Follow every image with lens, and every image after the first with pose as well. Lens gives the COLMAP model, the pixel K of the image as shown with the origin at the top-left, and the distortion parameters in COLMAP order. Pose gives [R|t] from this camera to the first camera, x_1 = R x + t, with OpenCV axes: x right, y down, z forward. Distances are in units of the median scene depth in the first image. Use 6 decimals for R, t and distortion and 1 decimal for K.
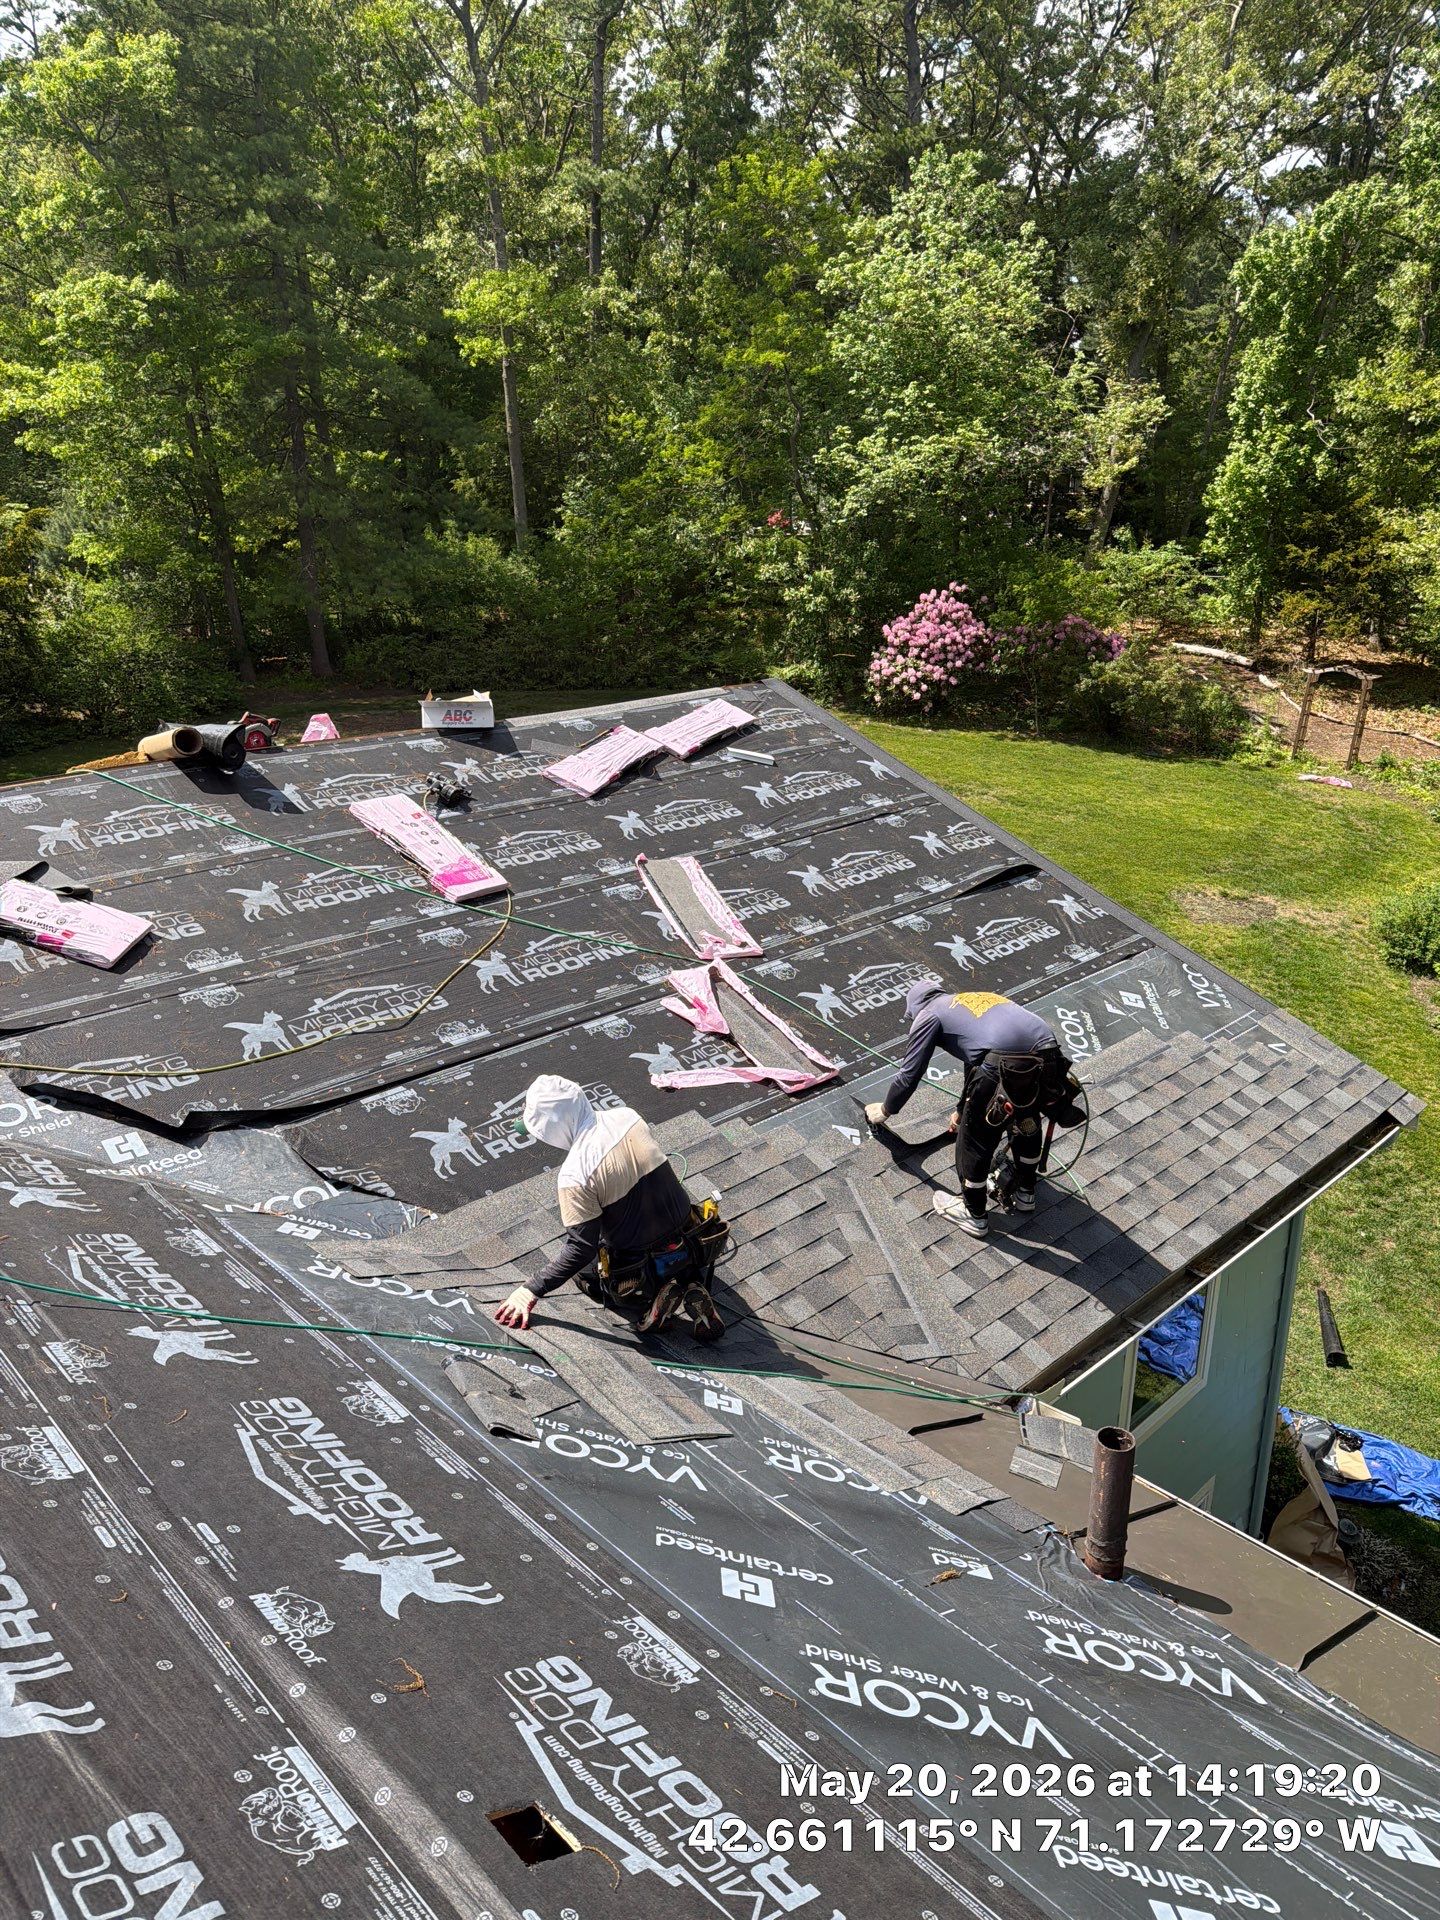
lens RADIAL K [[1355.7, 0, 722.5], [0, 1355.7, 975.0], [0, 0, 1]] dist [0.063661, -0.064064]
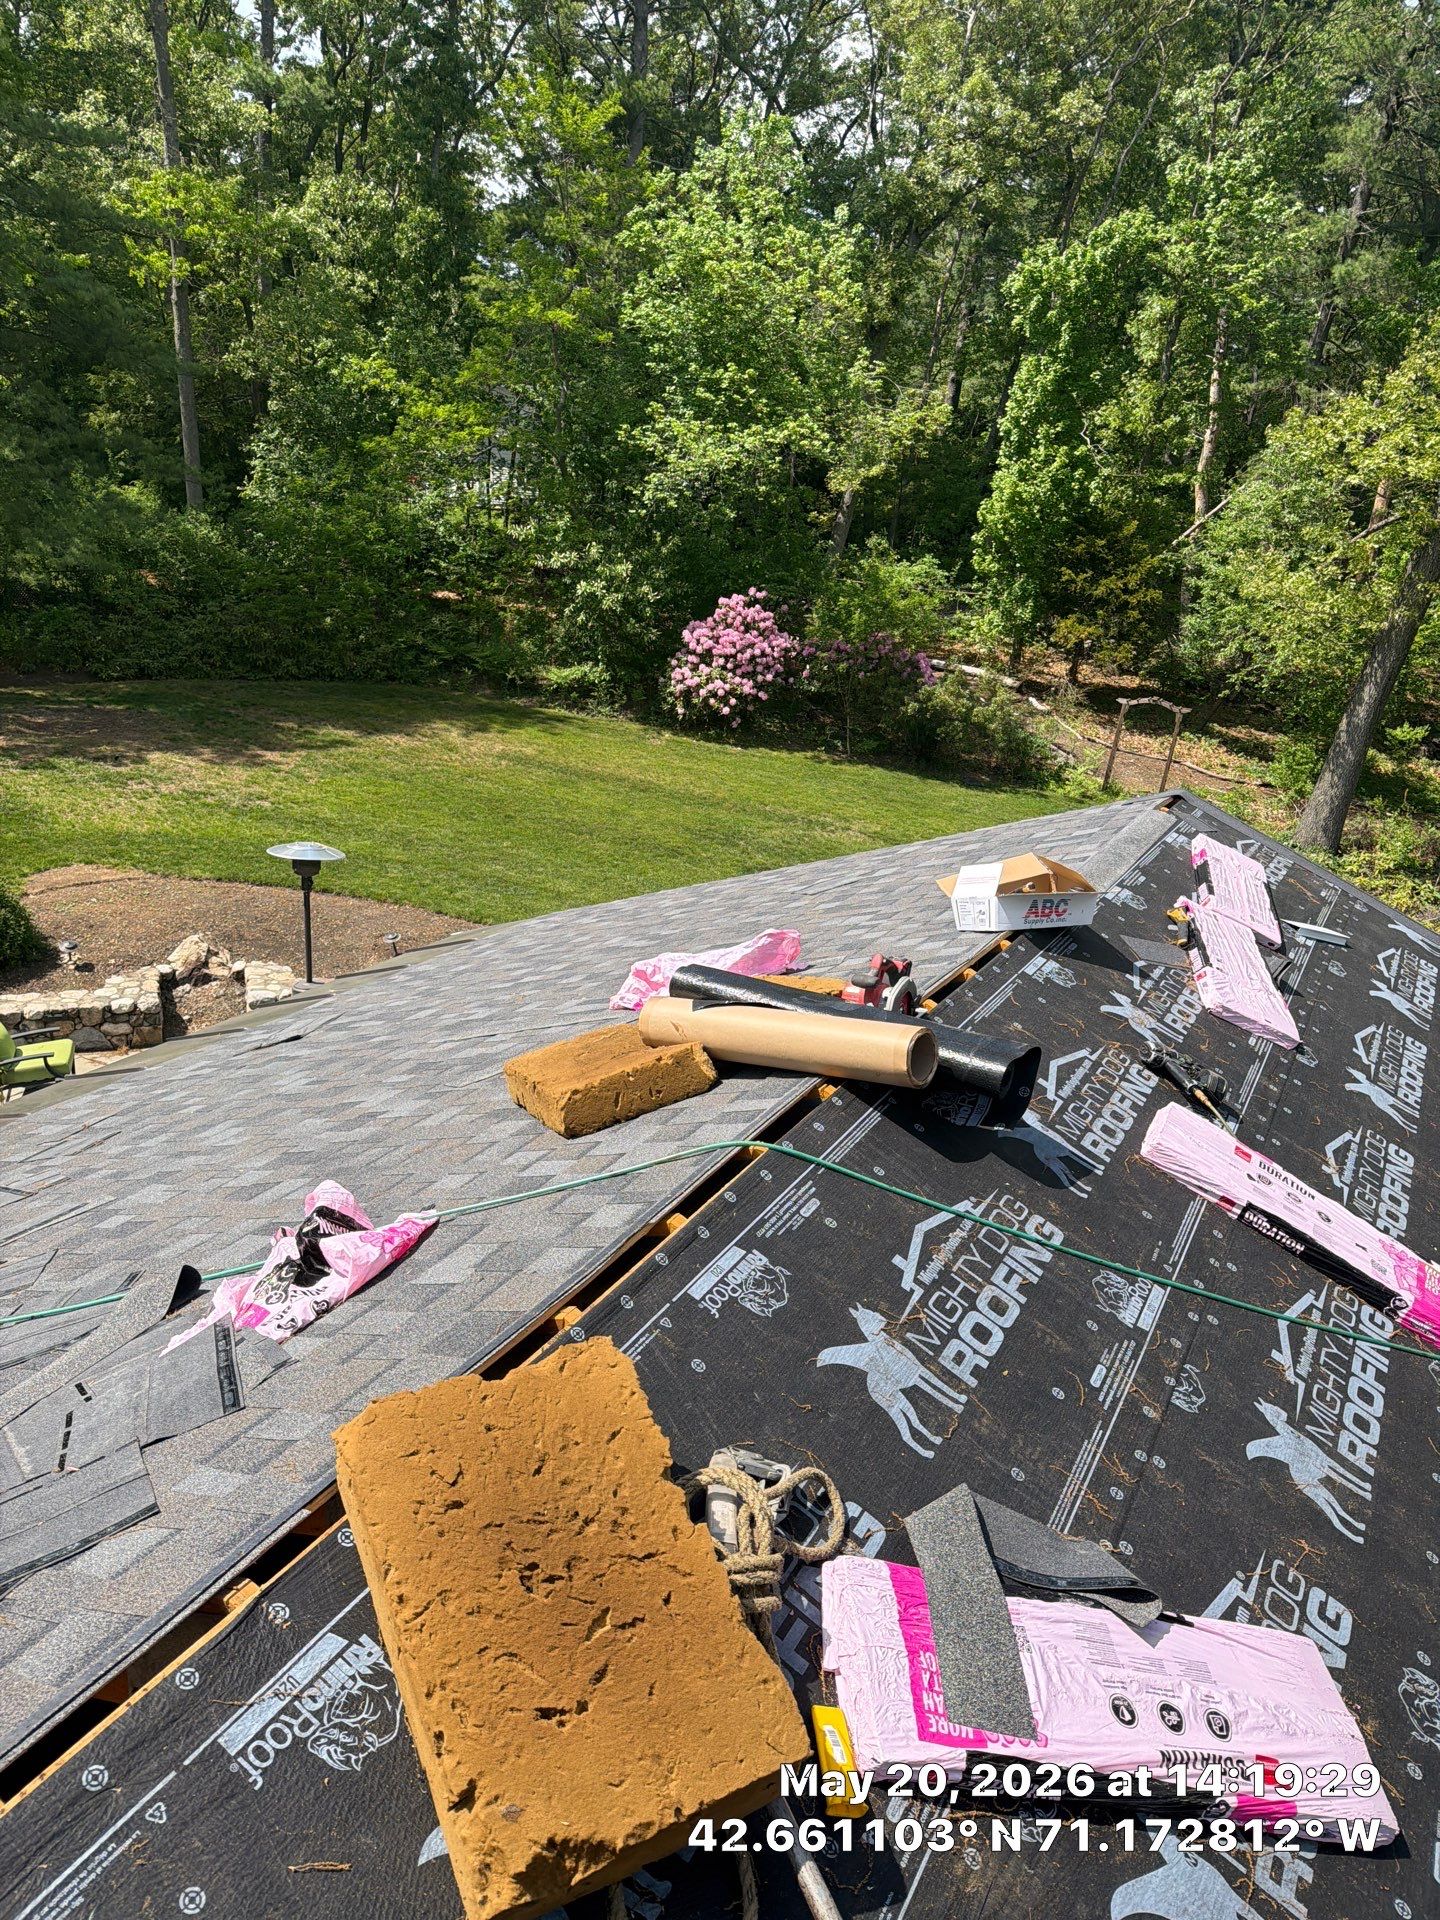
lens RADIAL K [[1355.7, 0, 722.1], [0, 1355.7, 960.2], [0, 0, 1]] dist [0.063661, -0.064064]
pose [[0.950727, -0.027350, 0.308822, -0.141501], [0.024538, 0.999615, 0.012989, -0.049832], [-0.309058, -0.004771, 0.951031, 0.136540]]
